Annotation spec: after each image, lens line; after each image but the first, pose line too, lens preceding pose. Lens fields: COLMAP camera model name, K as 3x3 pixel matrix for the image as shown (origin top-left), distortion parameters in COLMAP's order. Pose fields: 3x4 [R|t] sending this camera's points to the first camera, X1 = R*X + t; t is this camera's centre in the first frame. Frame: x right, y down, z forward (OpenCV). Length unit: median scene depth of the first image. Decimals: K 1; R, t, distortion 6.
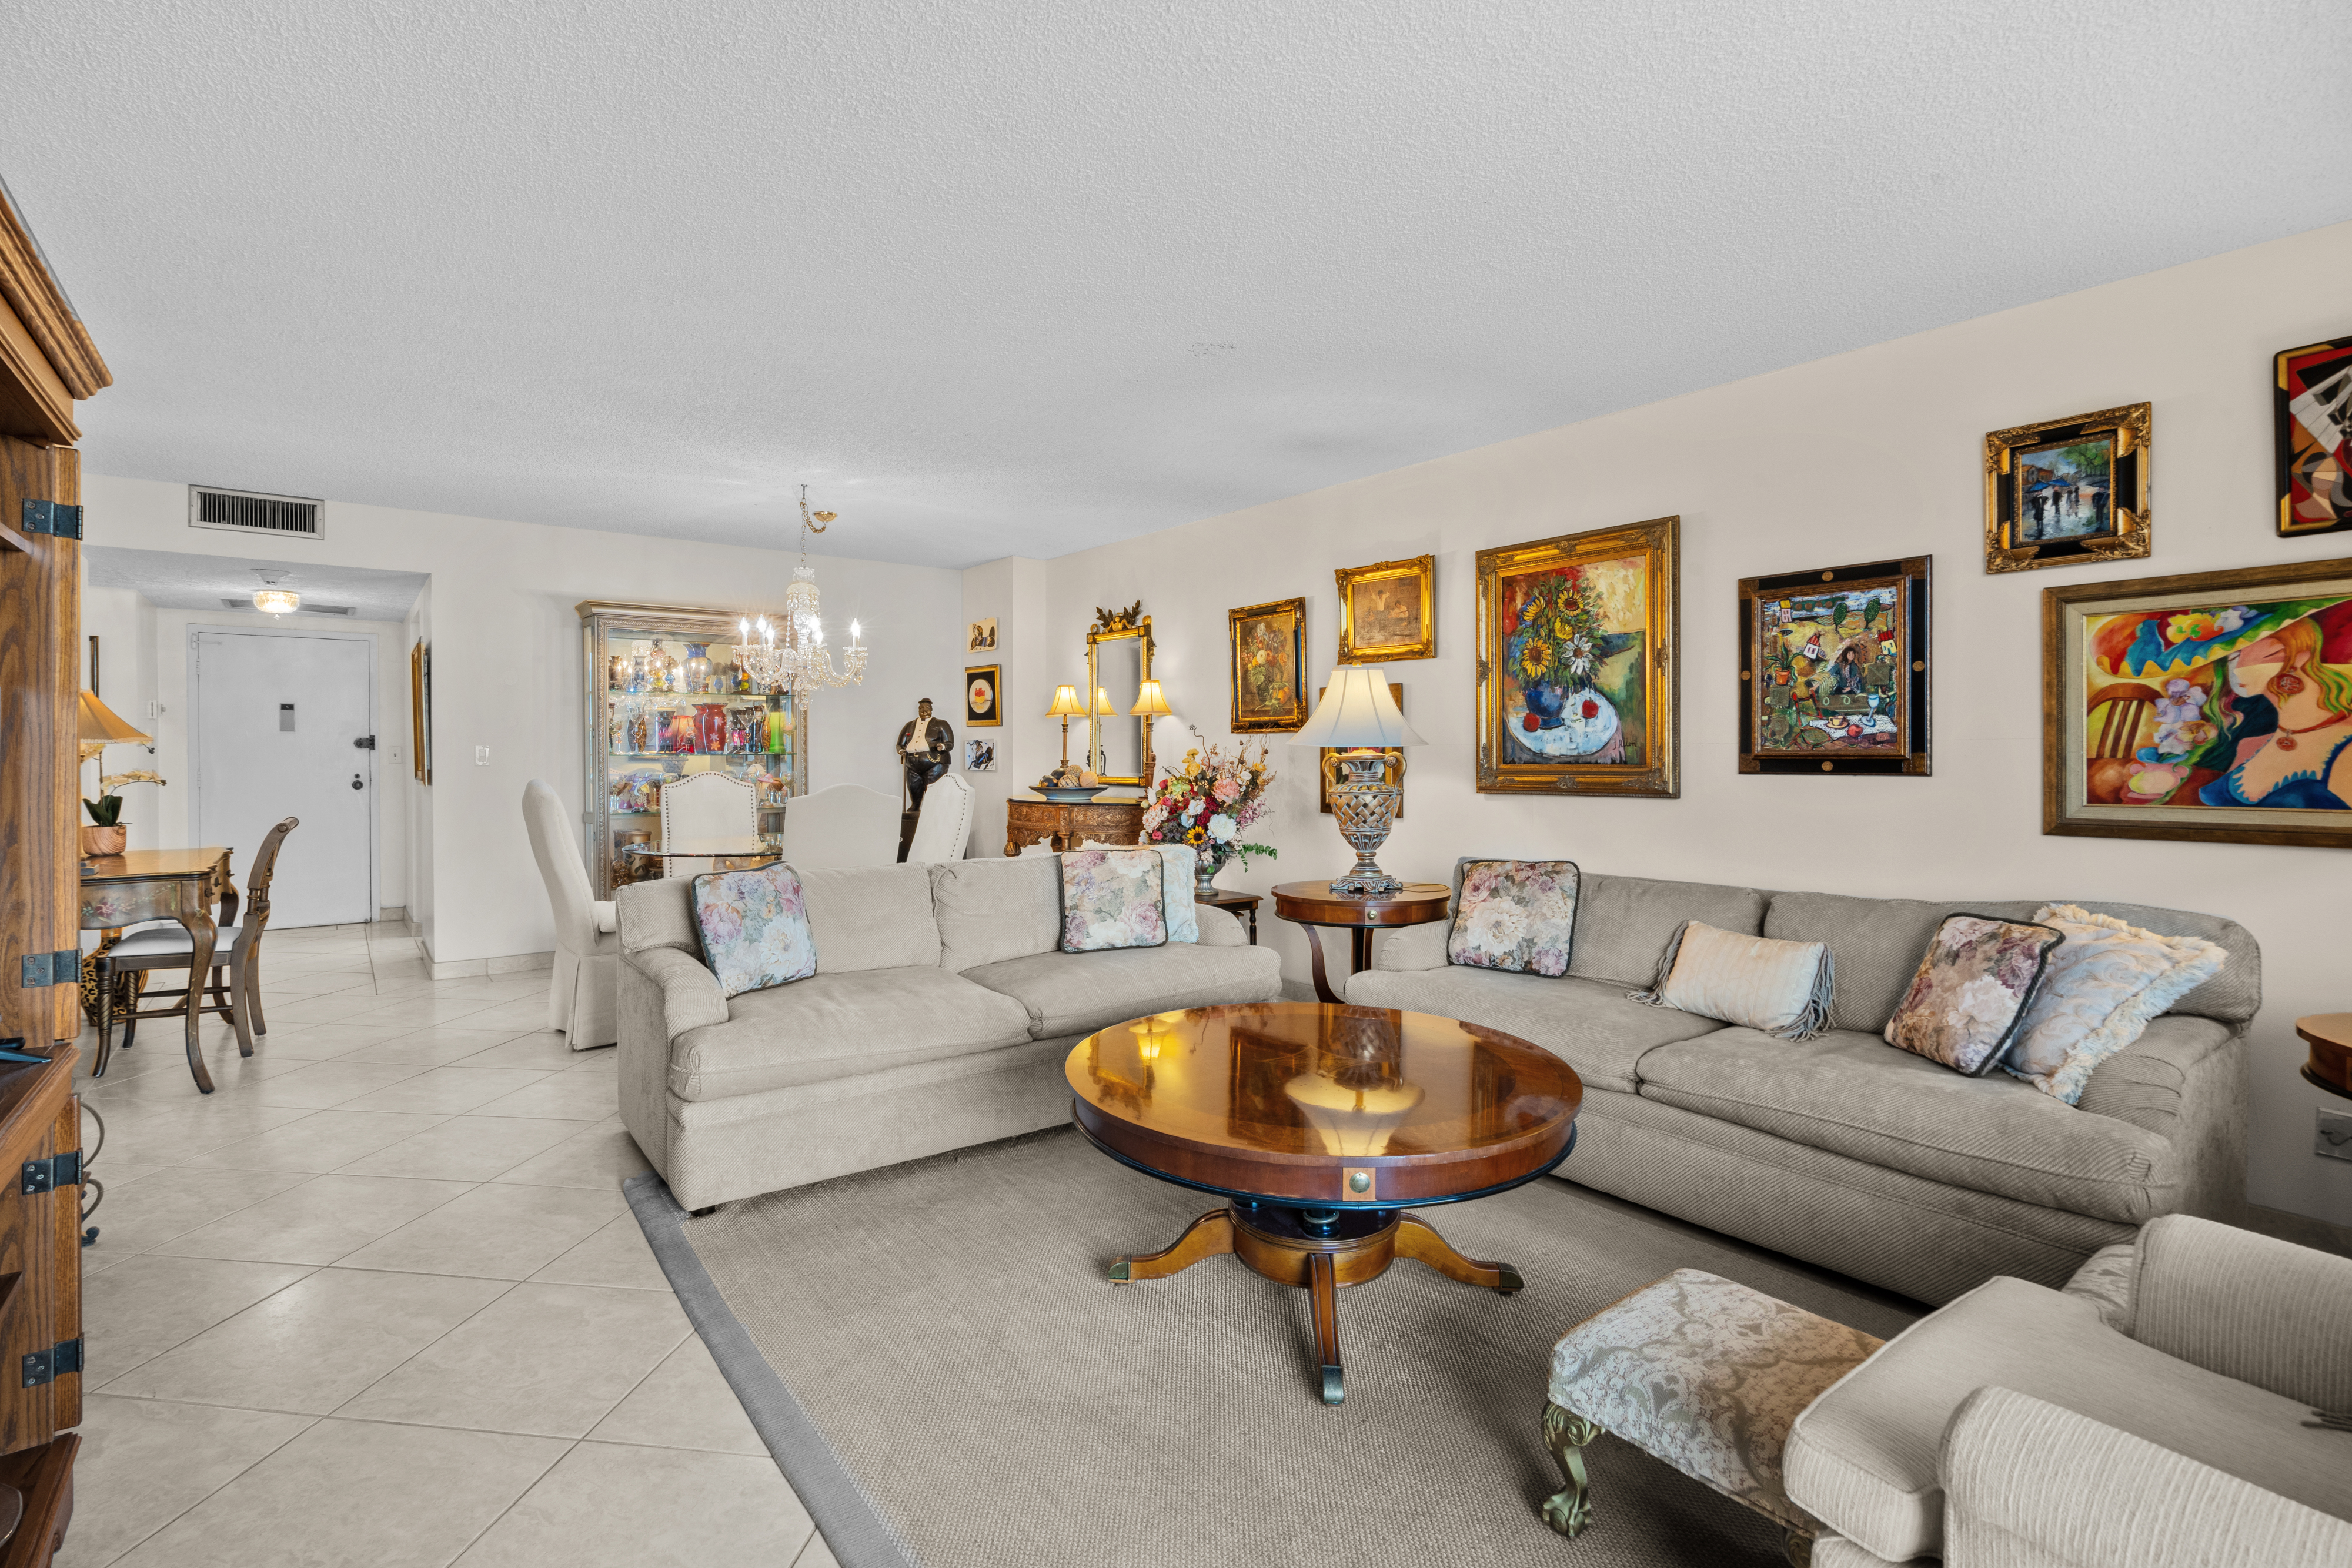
lens RADIAL K [[1067.0, 0, 1175.7], [0, 1067.0, 768.7], [0, 0, 1]] dist [-0.003082, 0.002188]
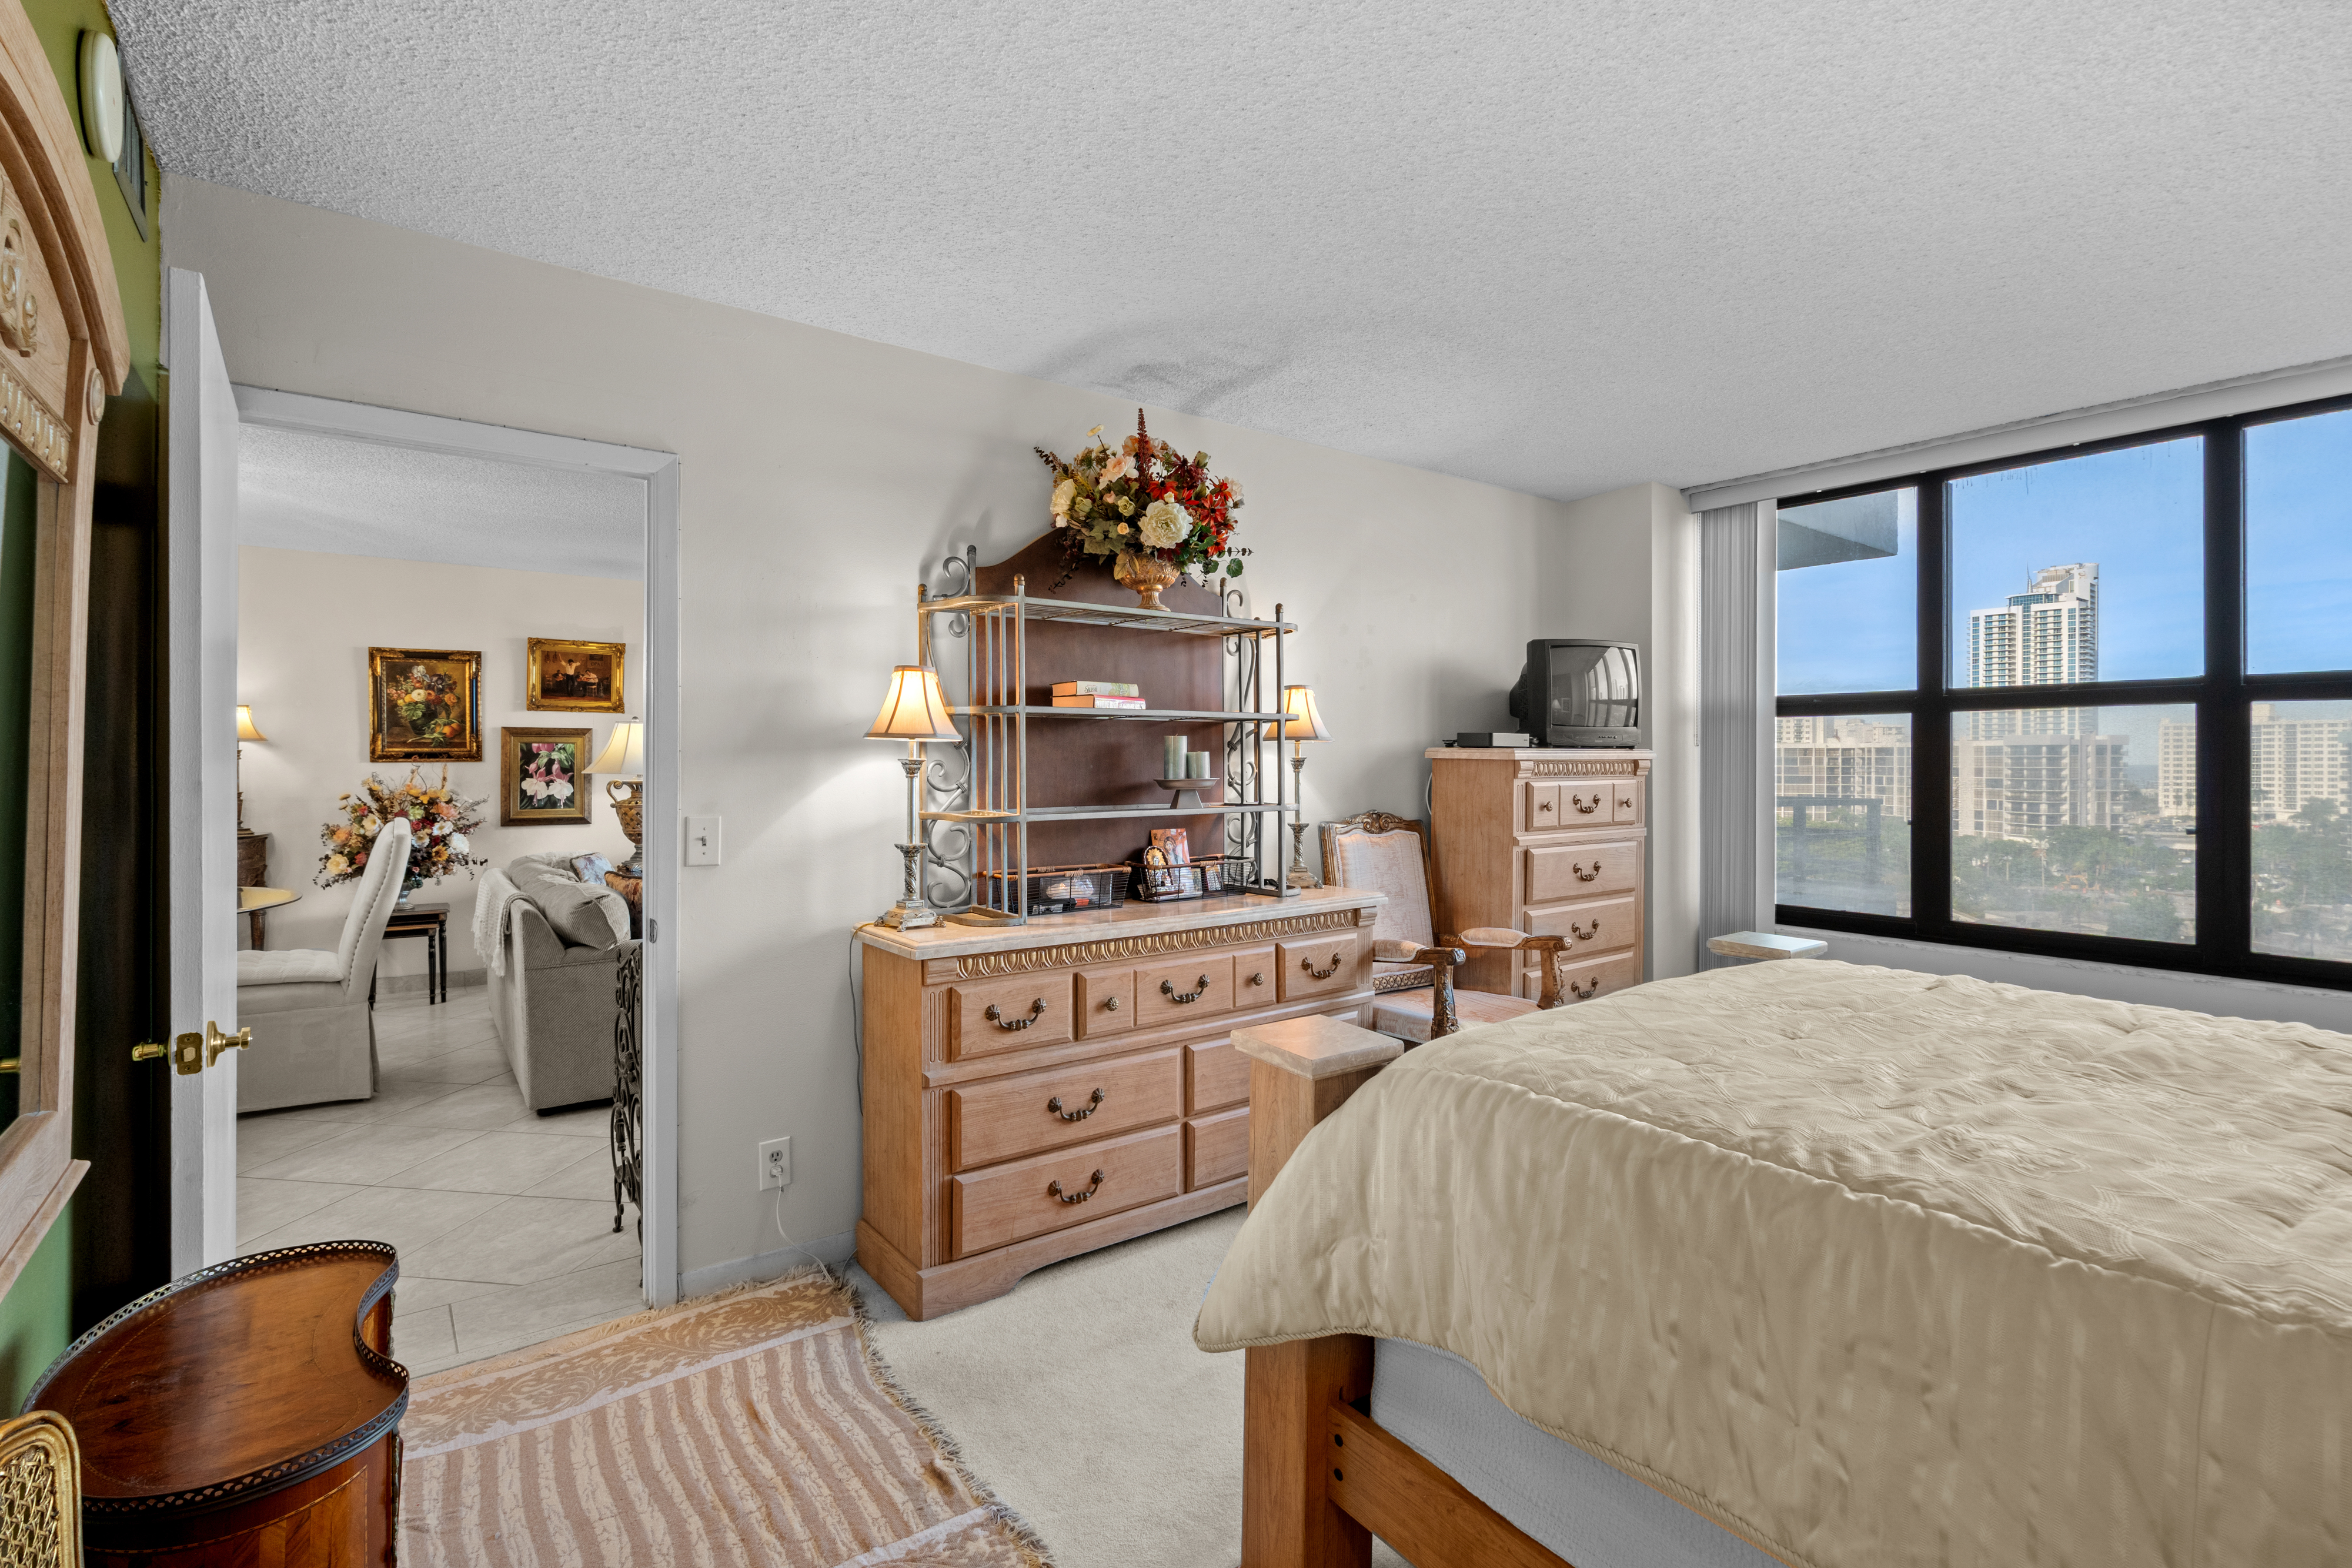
lens RADIAL K [[1067.0, 0, 1180.9], [0, 1067.0, 765.5], [0, 0, 1]] dist [-0.003082, 0.002188]
pose [[0.024163, -0.007168, 0.999682, -1.039193], [0.009126, 0.999934, 0.006949, -0.030755], [-0.999666, 0.008955, 0.024227, 0.166026]]
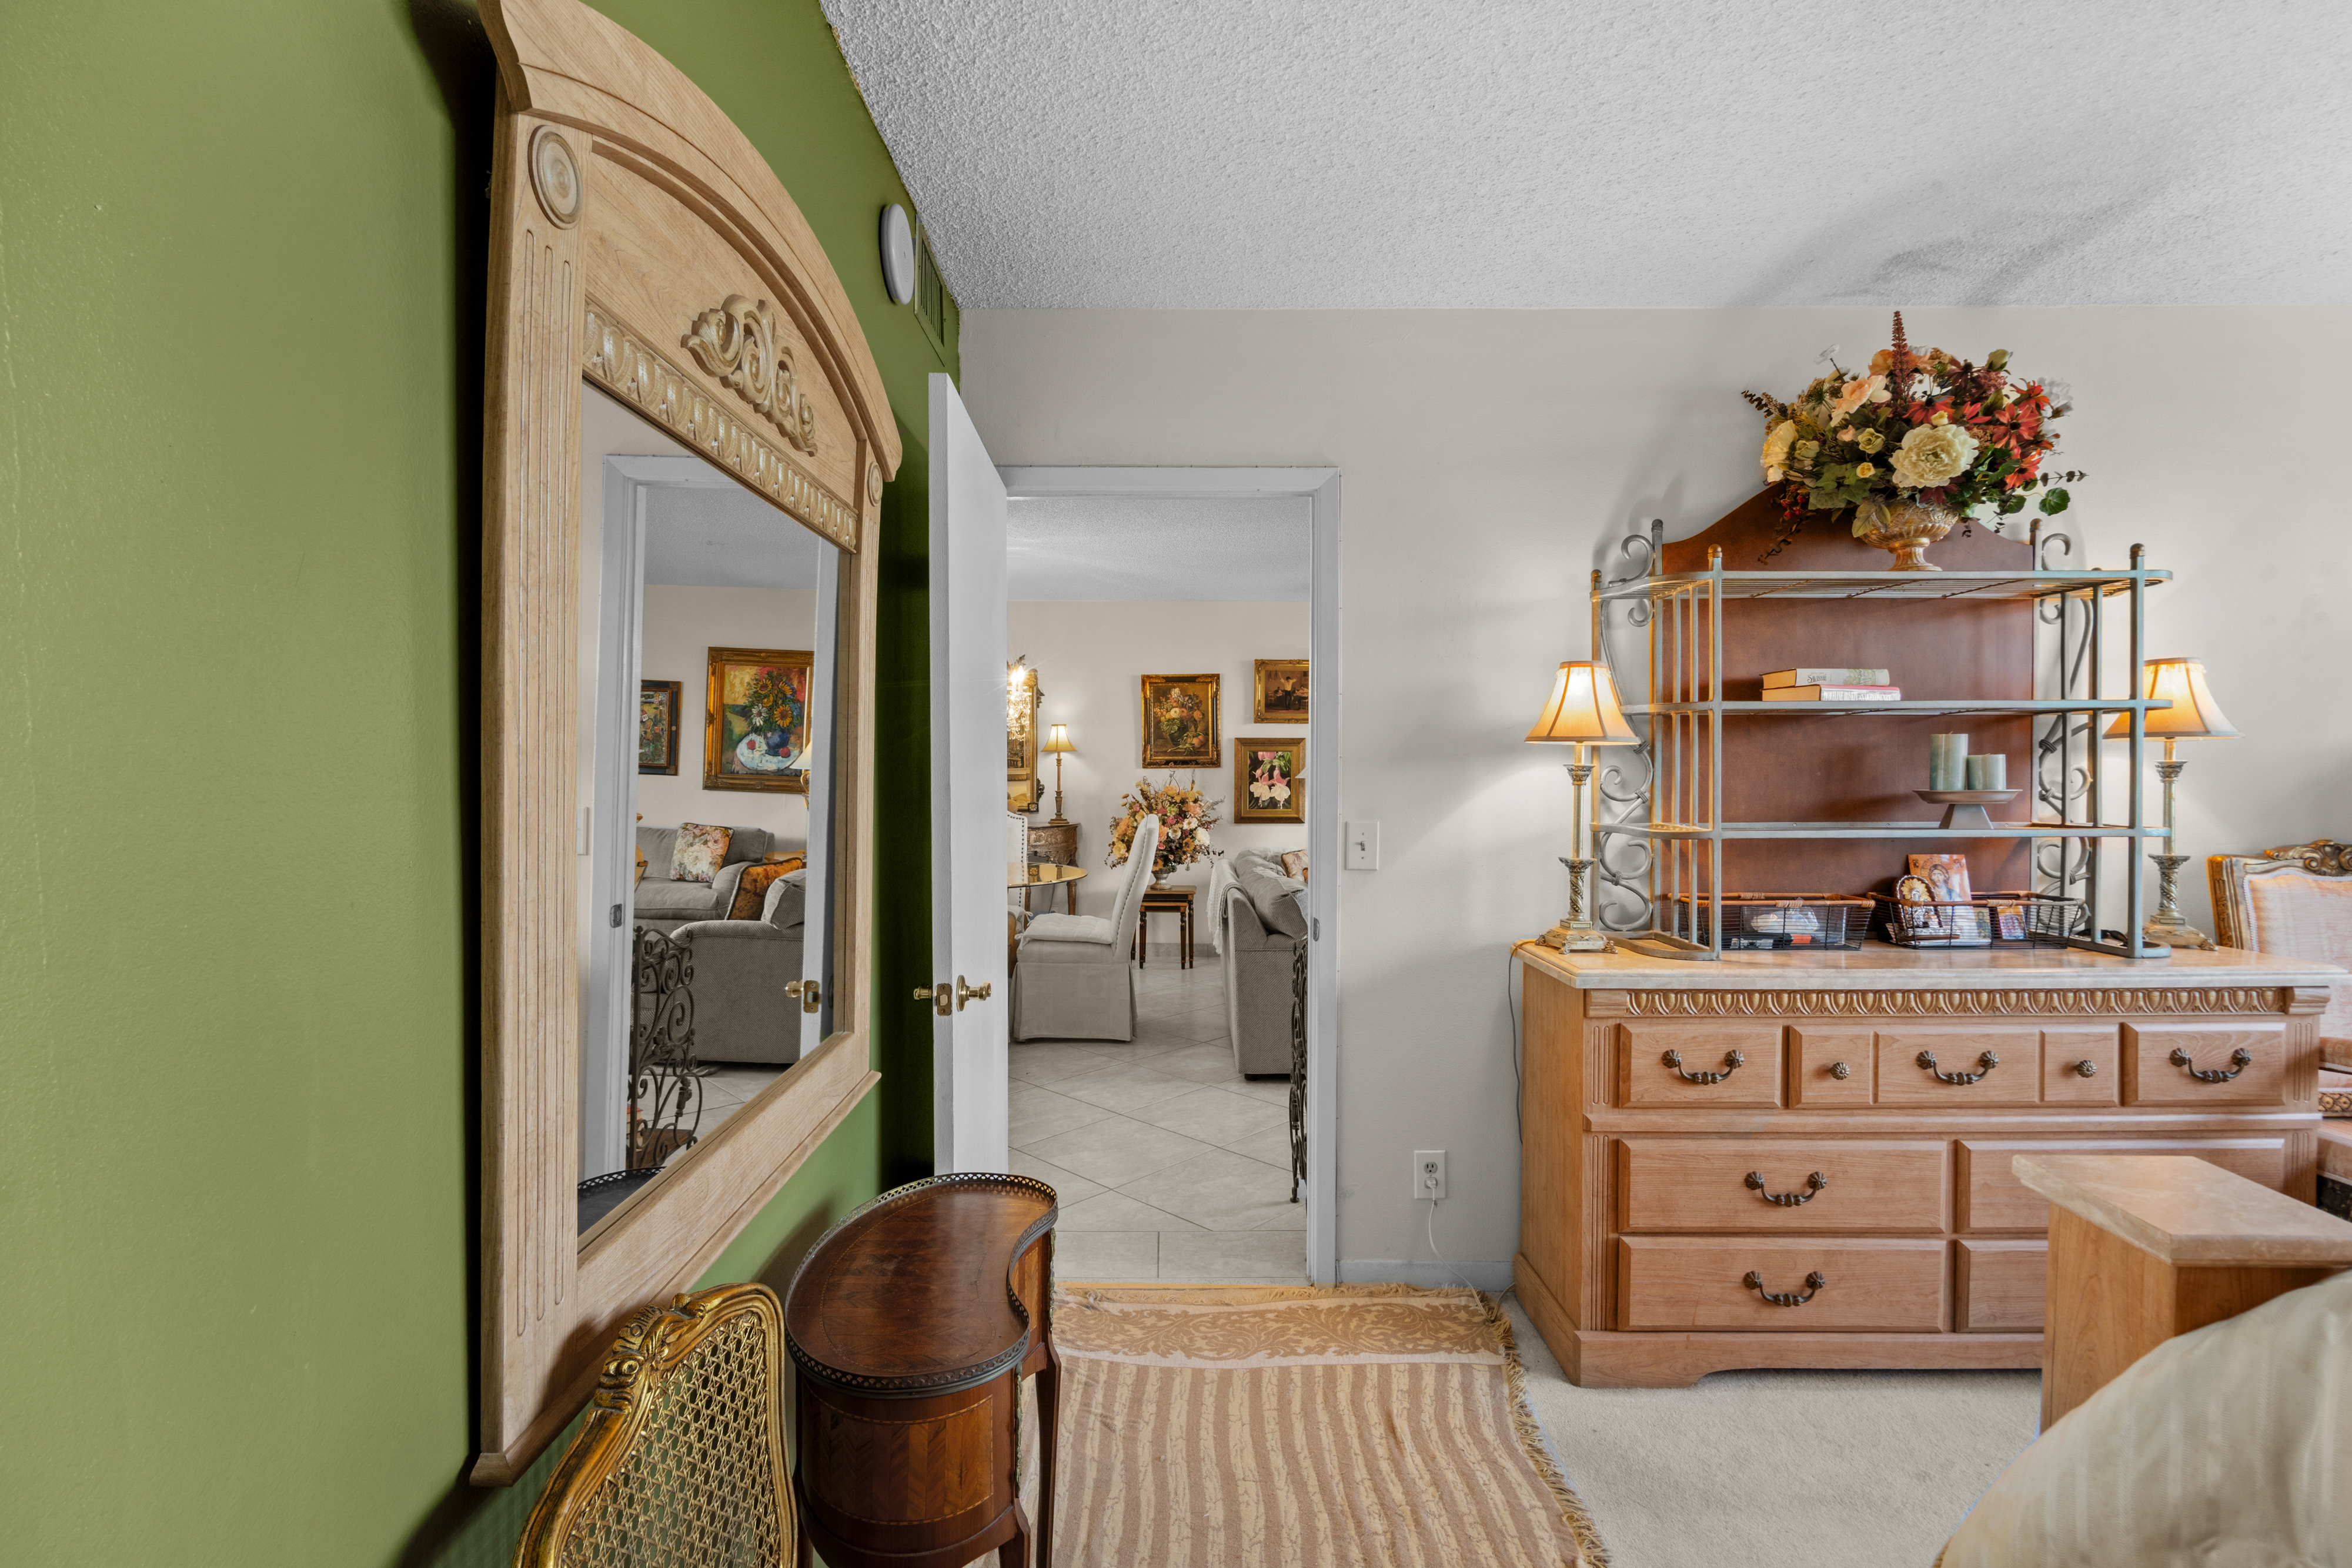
lens RADIAL K [[1067.0, 0, 1151.8], [0, 1067.0, 792.2], [0, 0, 1]] dist [-0.003082, 0.002188]
pose [[0.629298, -0.021630, 0.776863, -1.013769], [0.009682, 0.999753, 0.019993, -0.030599], [-0.777104, -0.005060, 0.629352, 0.161510]]
